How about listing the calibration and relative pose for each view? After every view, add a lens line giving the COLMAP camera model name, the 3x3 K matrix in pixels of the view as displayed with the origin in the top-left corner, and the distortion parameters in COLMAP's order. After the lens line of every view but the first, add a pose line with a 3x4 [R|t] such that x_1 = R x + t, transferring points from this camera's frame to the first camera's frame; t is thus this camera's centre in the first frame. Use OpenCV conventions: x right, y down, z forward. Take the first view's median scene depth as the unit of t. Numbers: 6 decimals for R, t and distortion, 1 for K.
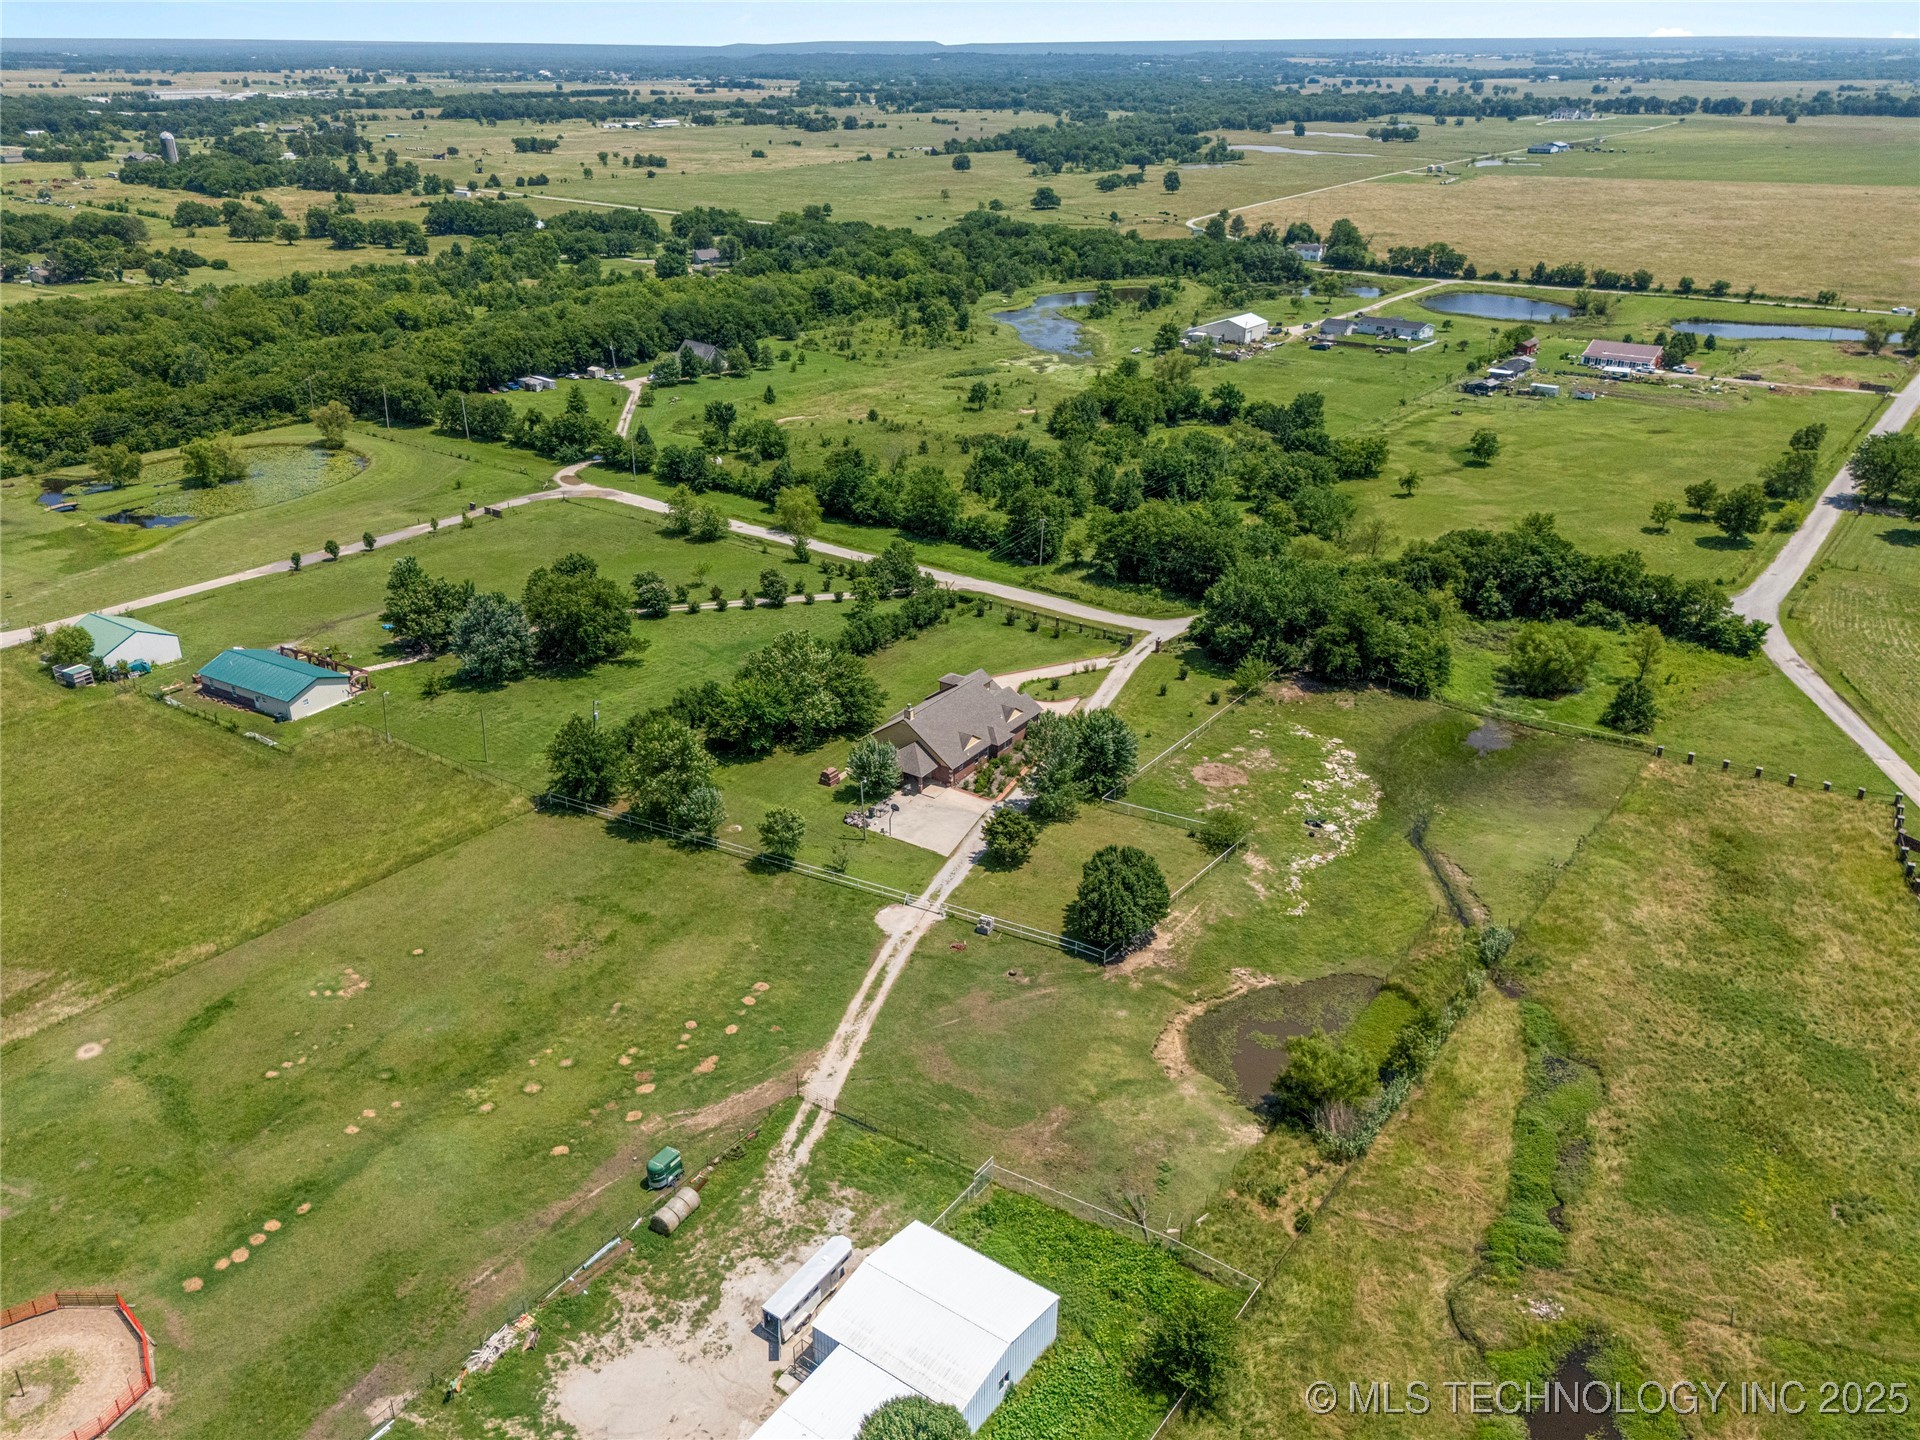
lens RADIAL K [[1416.9, 0, 960.0], [0, 1416.9, 720.0], [0, 0, 1]] dist [0.064109, -0.050432]
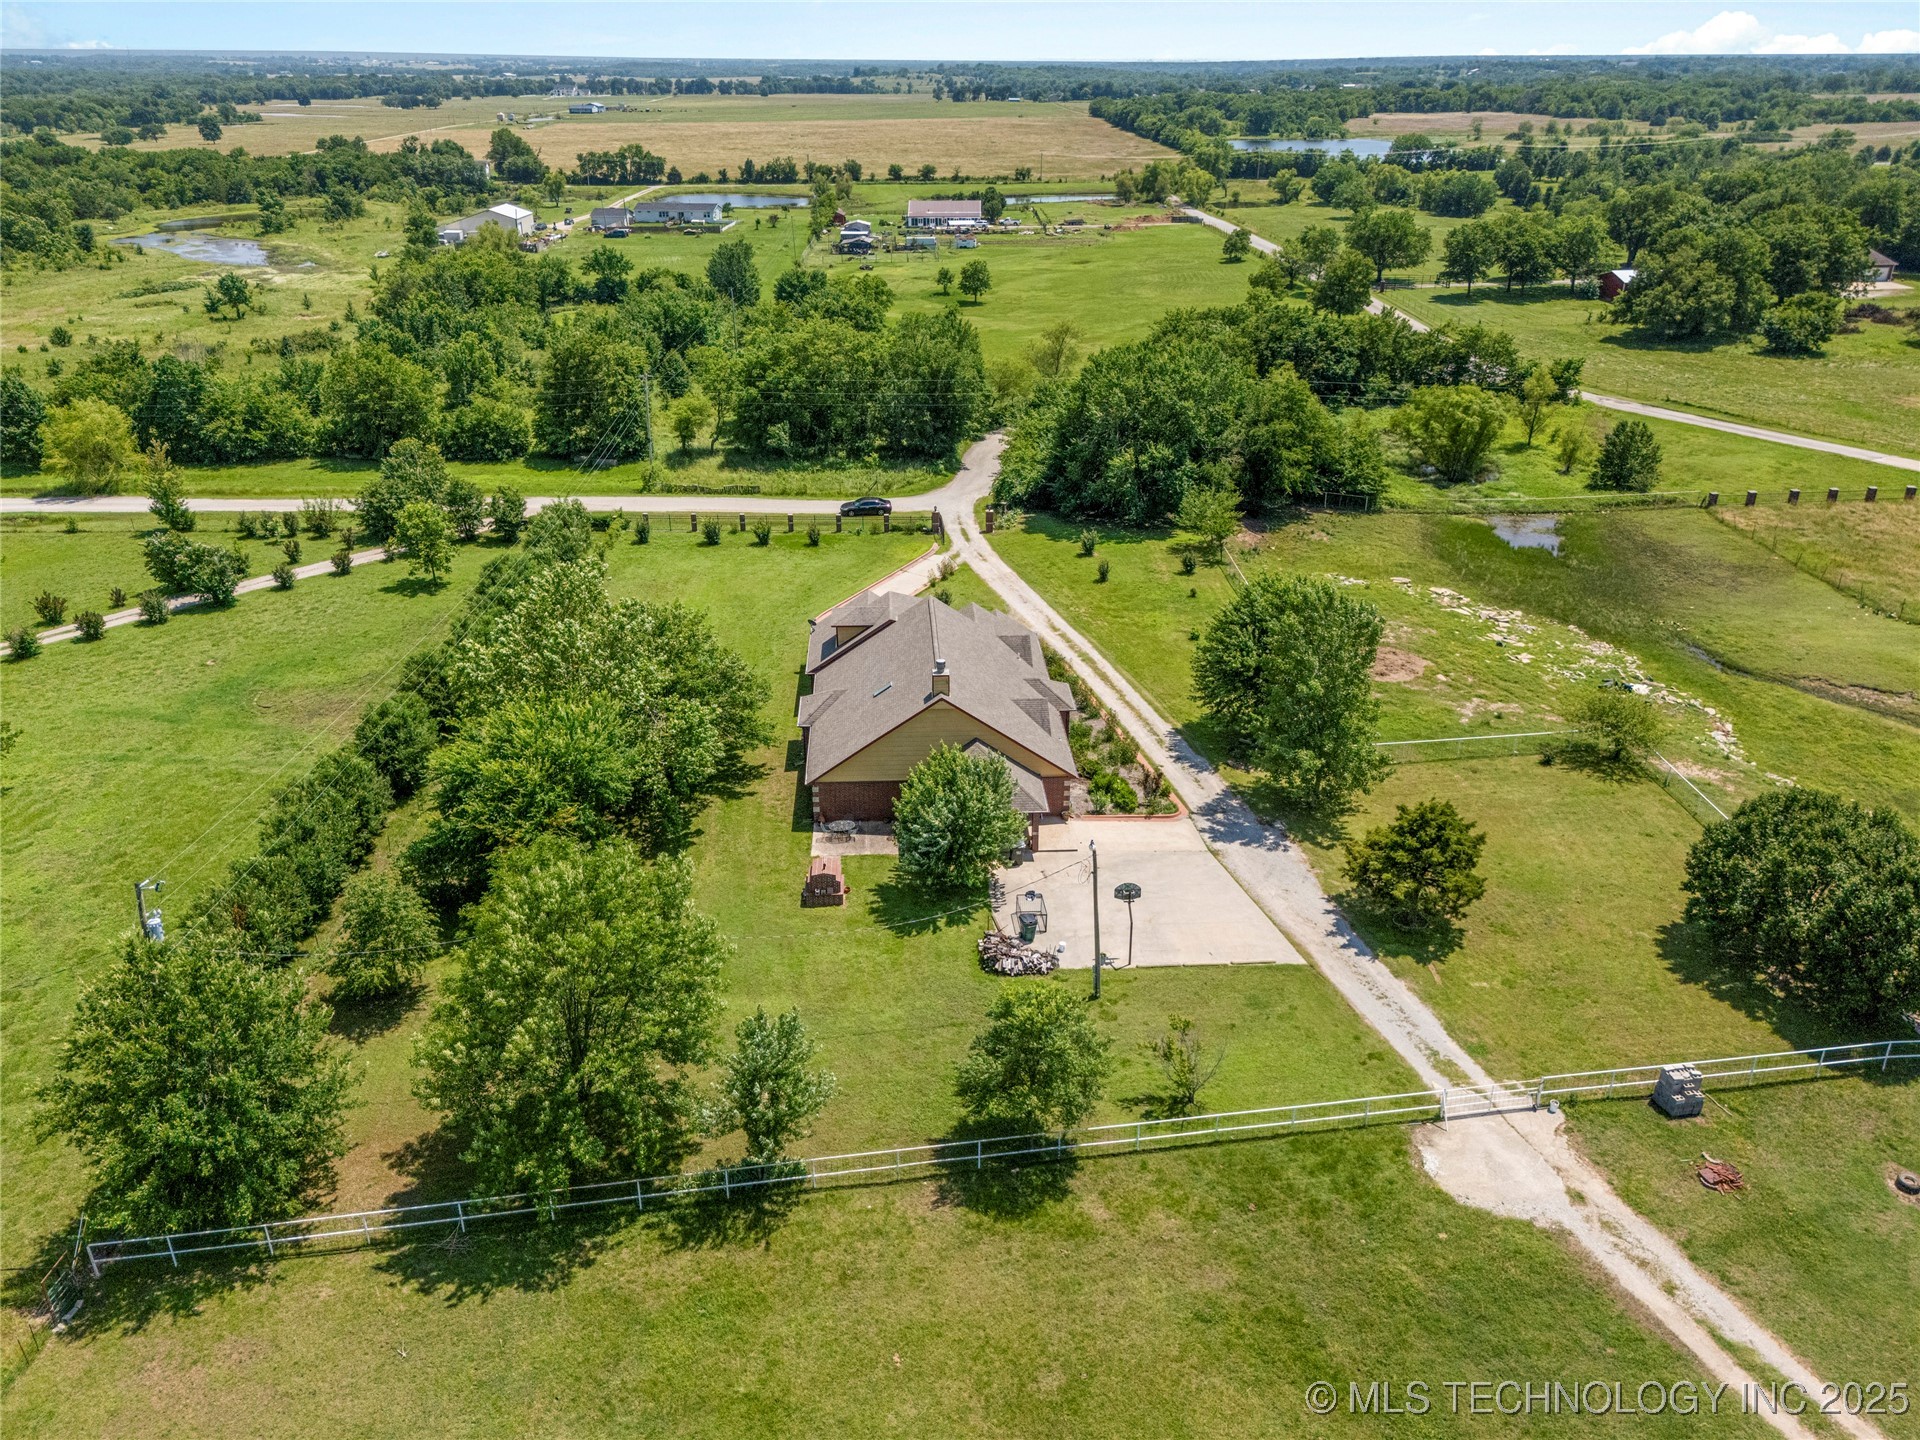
lens RADIAL K [[1416.9, 0, 960.0], [0, 1416.9, 720.0], [0, 0, 1]] dist [0.064109, -0.050432]
pose [[0.801176, -0.254705, 0.541519, -0.208645], [0.254437, 0.964020, 0.076989, -0.019245], [-0.541644, 0.076101, 0.837156, 0.498284]]
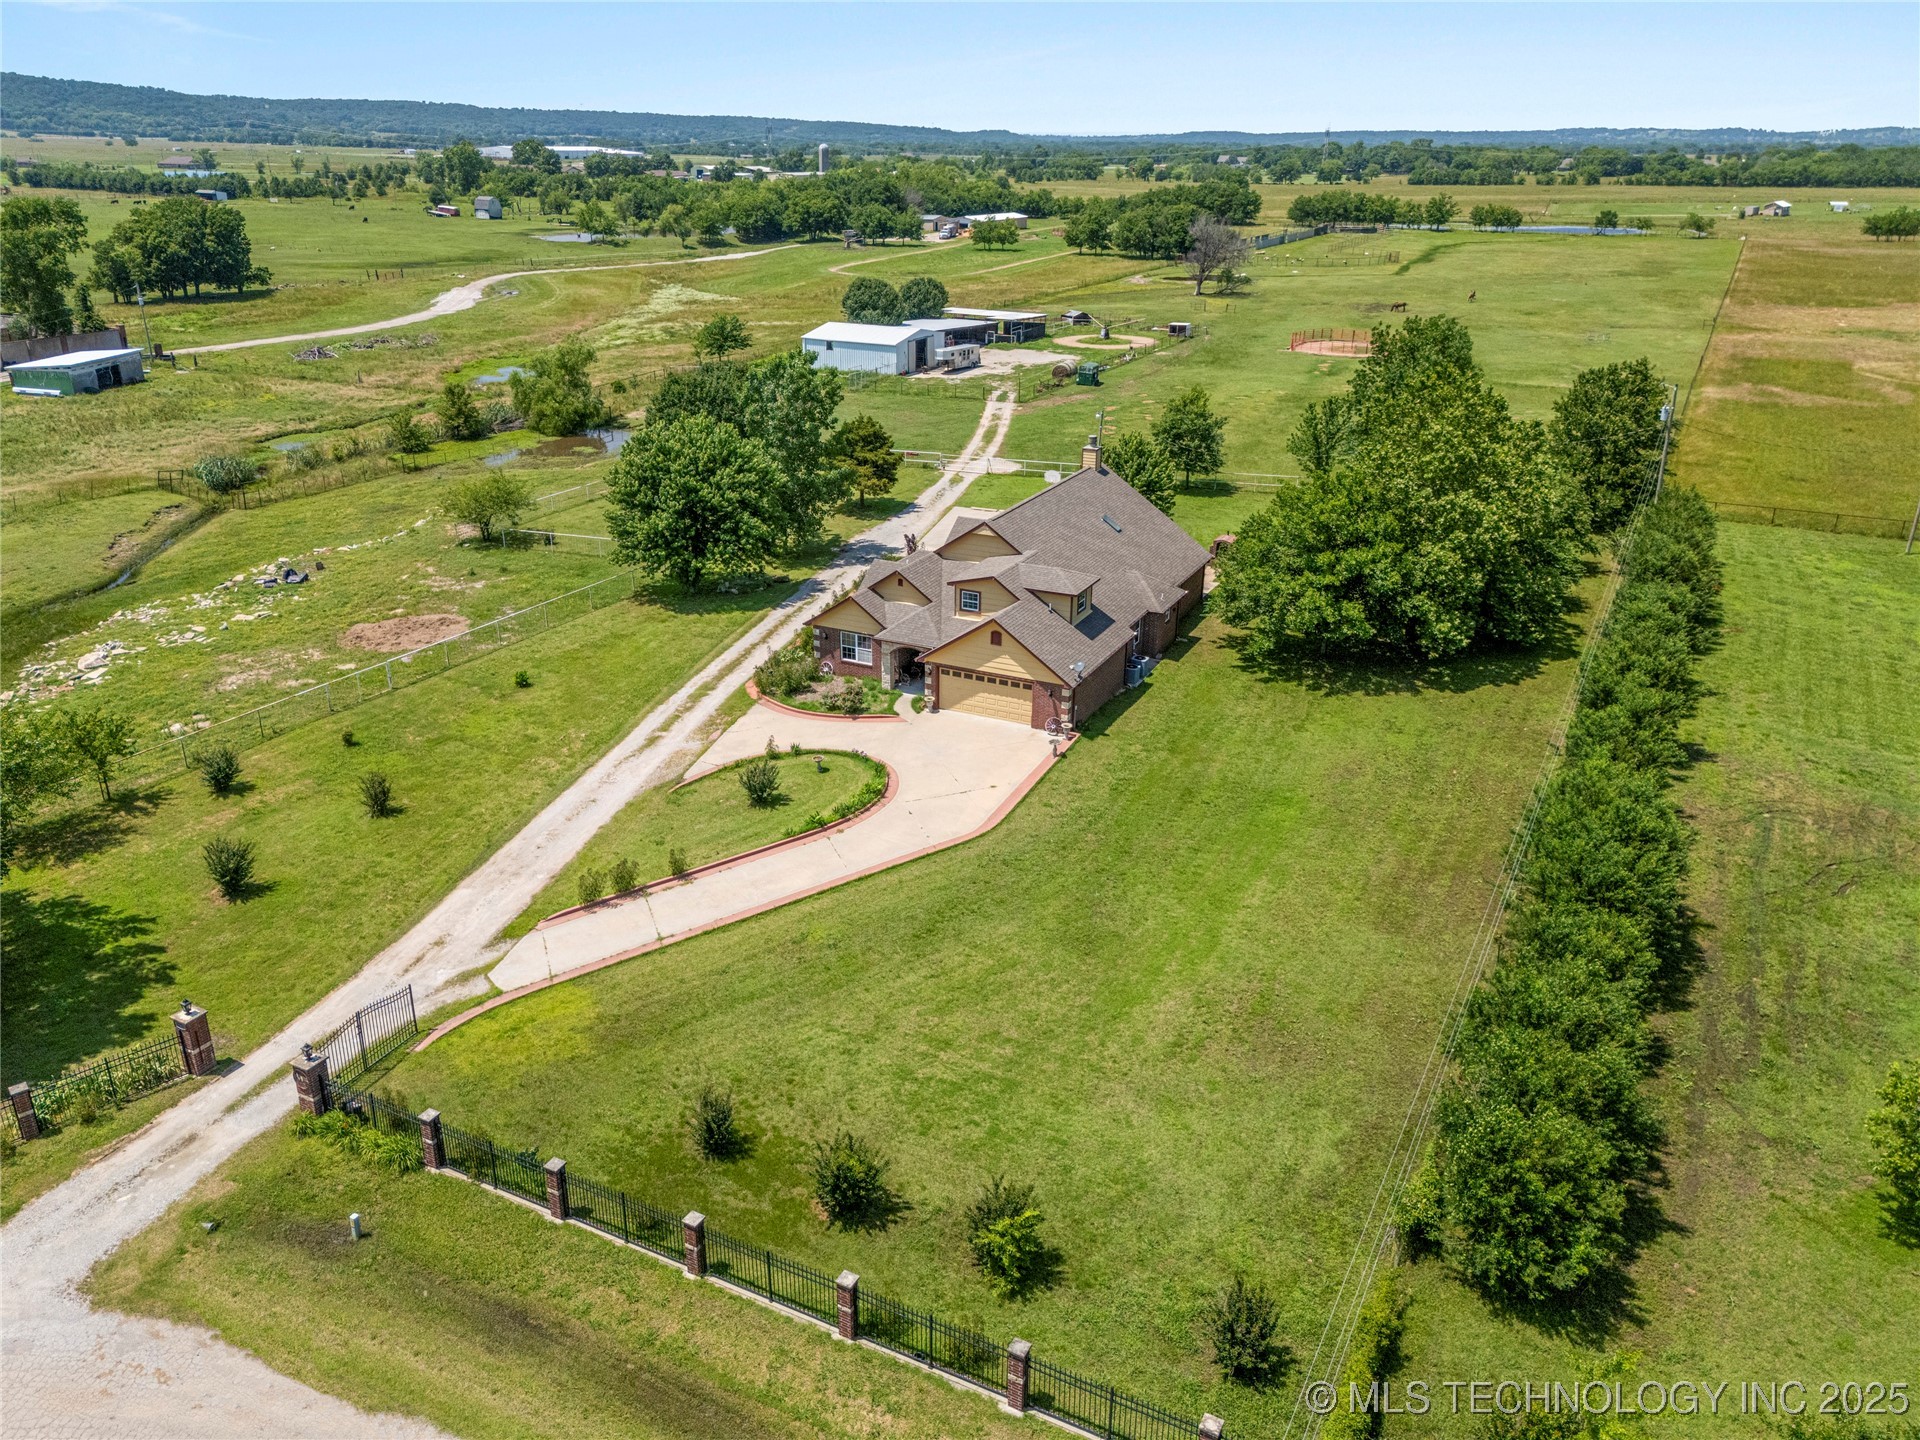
lens RADIAL K [[1416.9, 0, 960.0], [0, 1416.9, 720.0], [0, 0, 1]] dist [0.064109, -0.050432]
pose [[-0.989406, 0.043456, -0.138520, 0.060502], [-0.071810, 0.682758, 0.727108, -0.225276], [0.126172, 0.729351, -0.672404, 1.084522]]
